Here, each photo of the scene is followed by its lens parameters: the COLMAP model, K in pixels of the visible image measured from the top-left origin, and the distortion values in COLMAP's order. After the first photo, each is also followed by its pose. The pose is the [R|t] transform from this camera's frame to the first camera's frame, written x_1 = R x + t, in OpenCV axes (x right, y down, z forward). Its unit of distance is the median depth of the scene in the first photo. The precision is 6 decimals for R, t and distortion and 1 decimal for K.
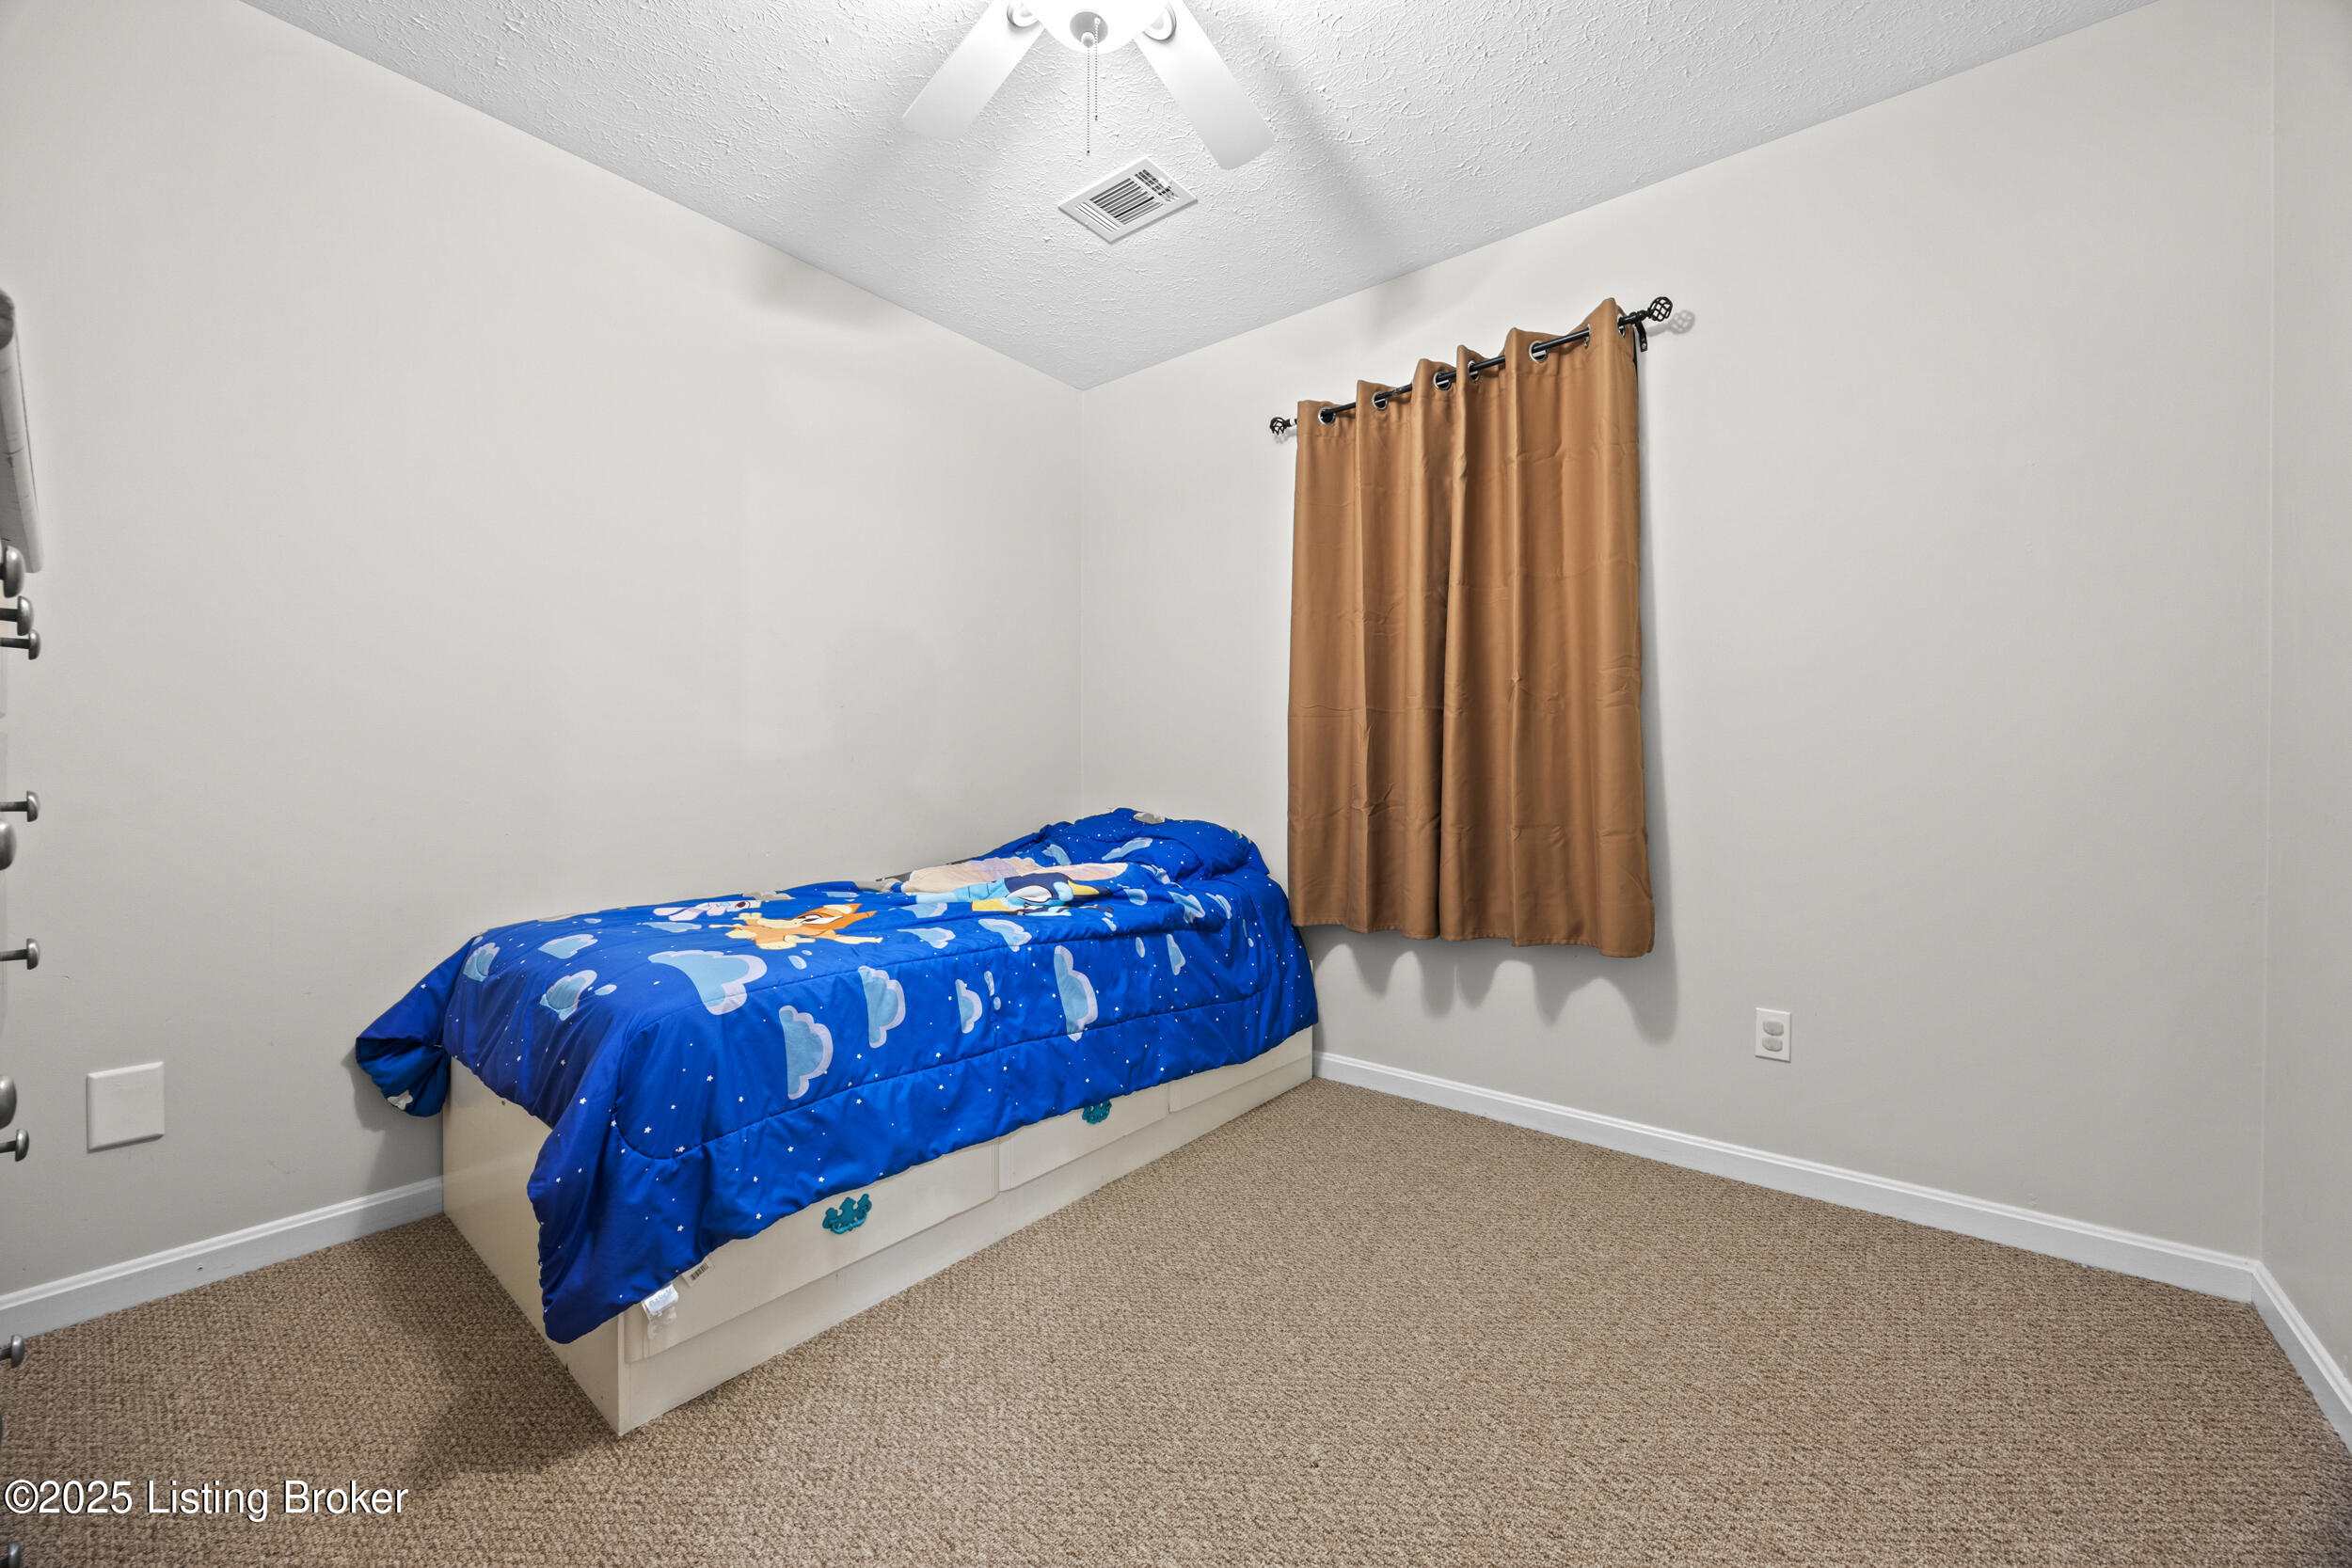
lens RADIAL K [[899.6, 0, 1185.8], [0, 899.6, 773.0], [0, 0, 1]] dist [-0.003129, 0.000075]
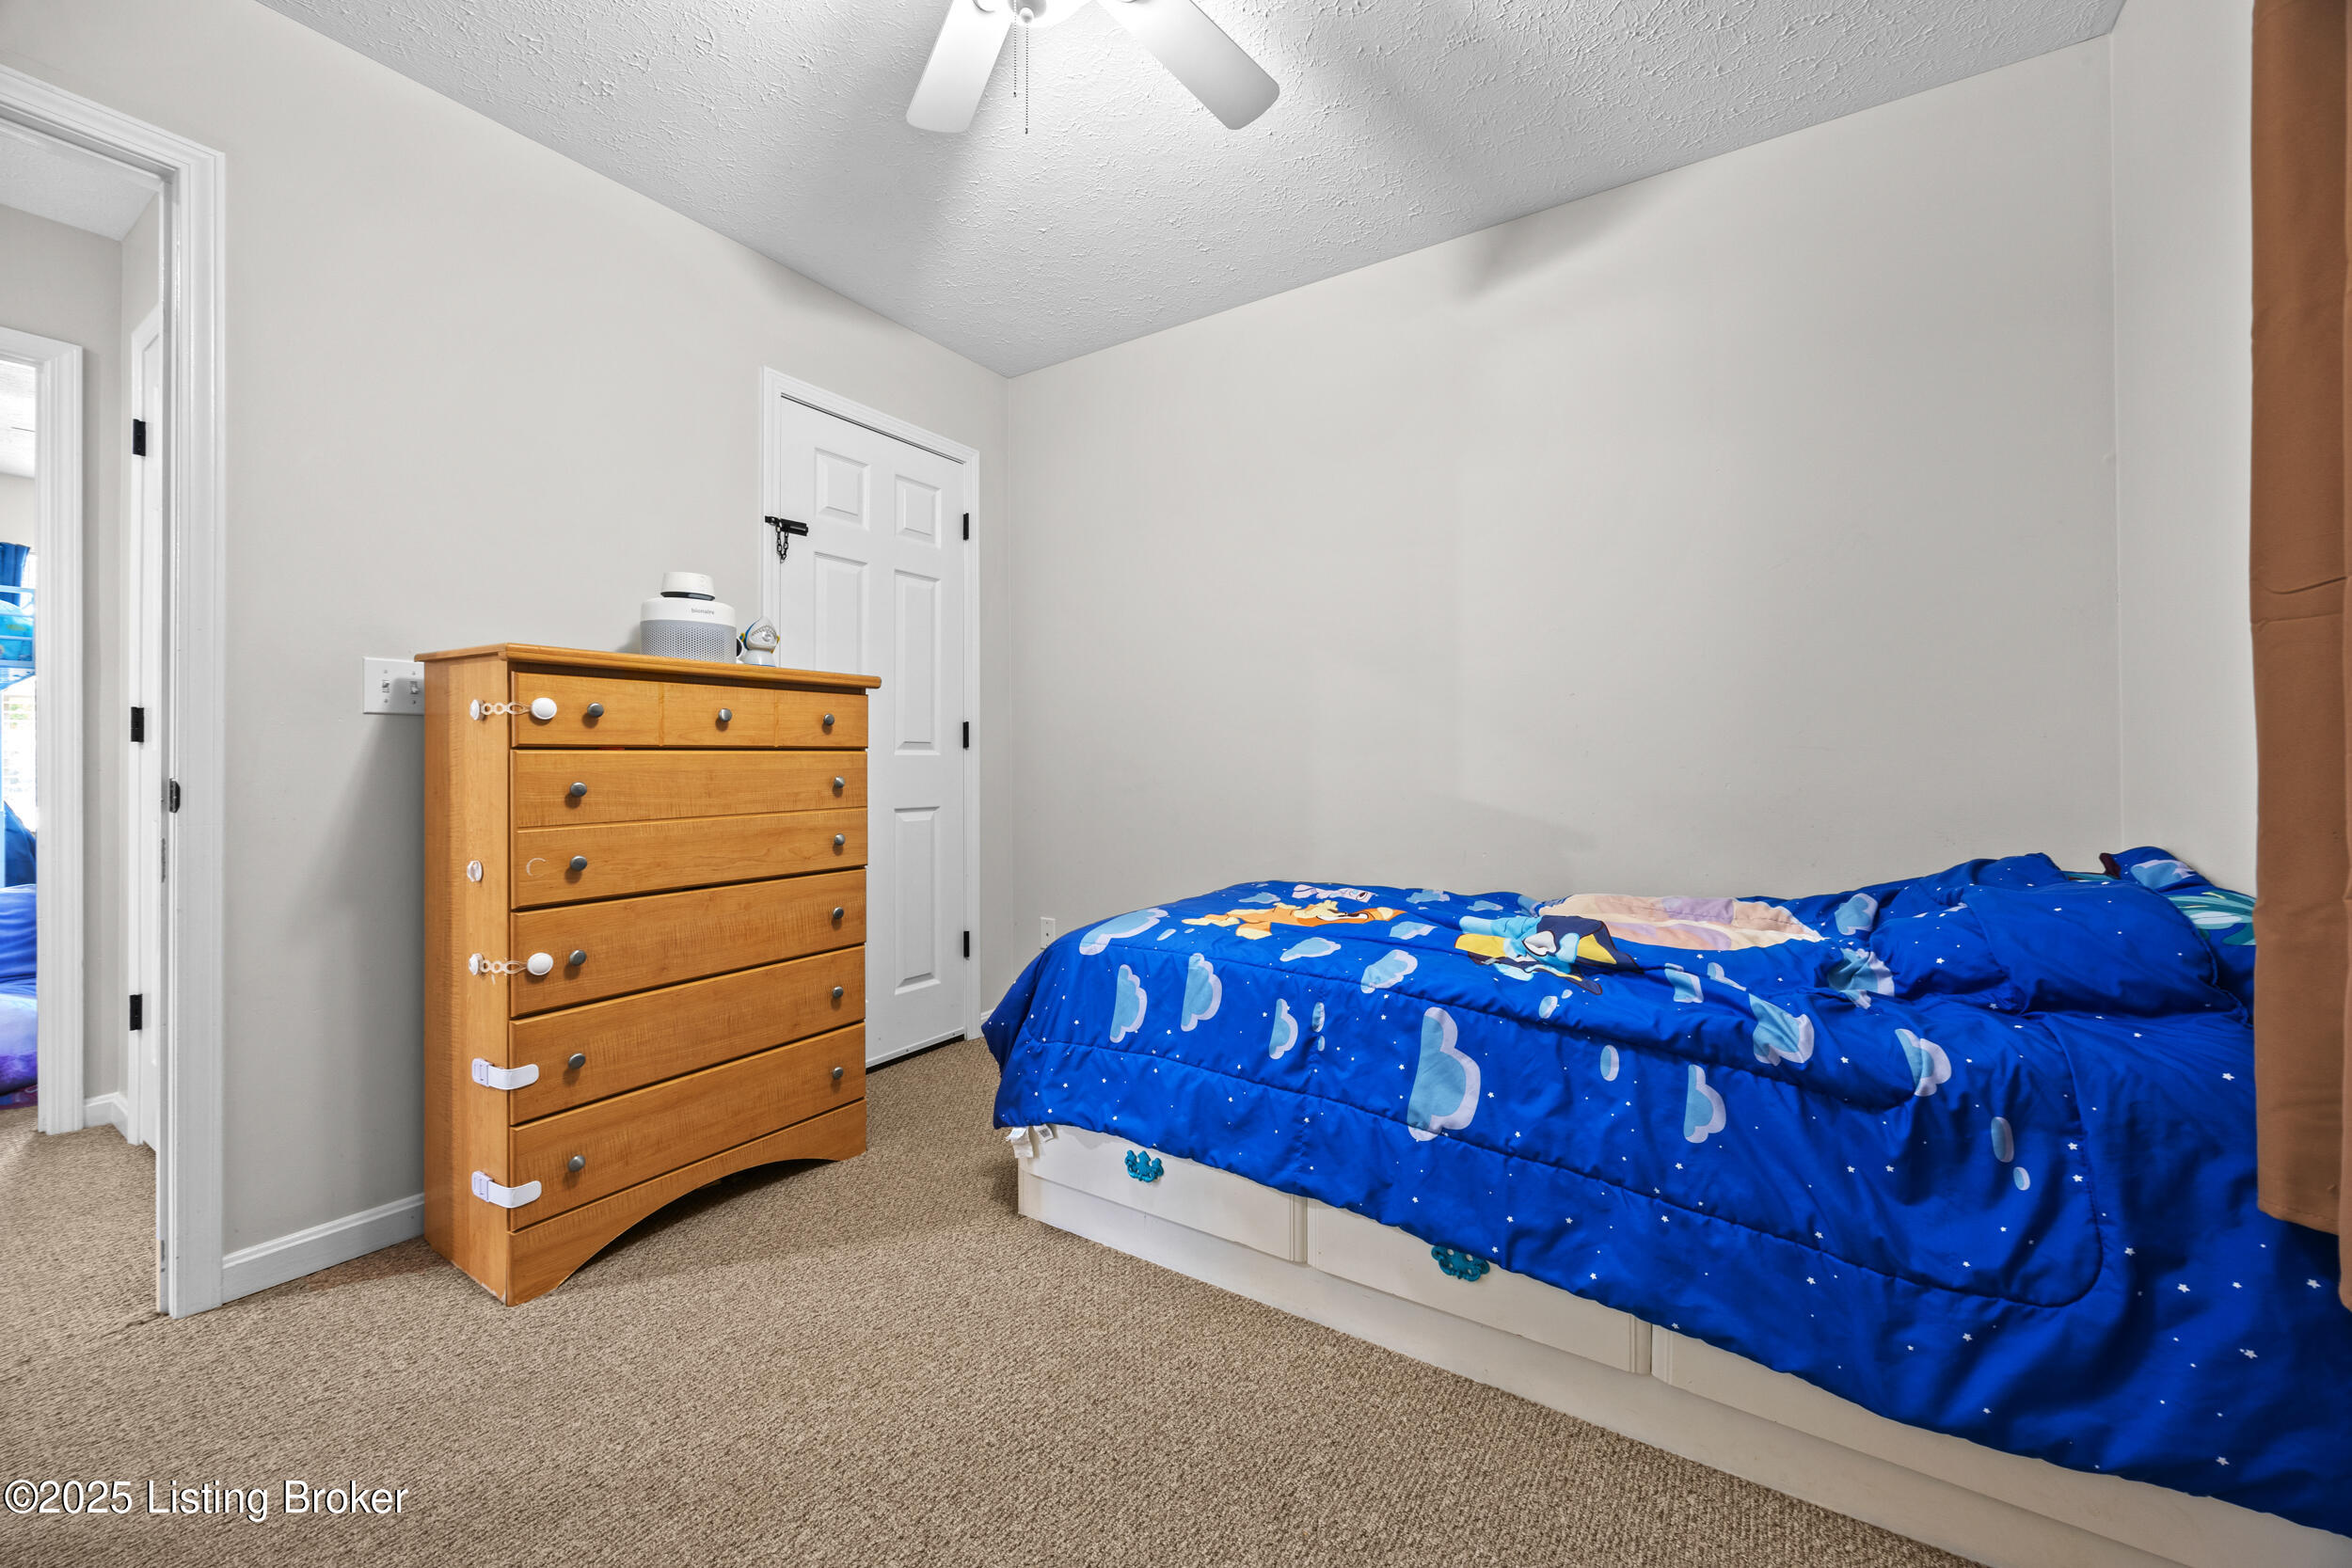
lens RADIAL K [[899.6, 0, 1184.9], [0, 899.6, 773.7], [0, 0, 1]] dist [-0.003129, 0.000075]
pose [[0.102594, -0.001164, -0.994723, 0.595922], [-0.010542, 0.999942, -0.002257, 0.004805], [0.994667, 0.010718, 0.102576, 0.750045]]
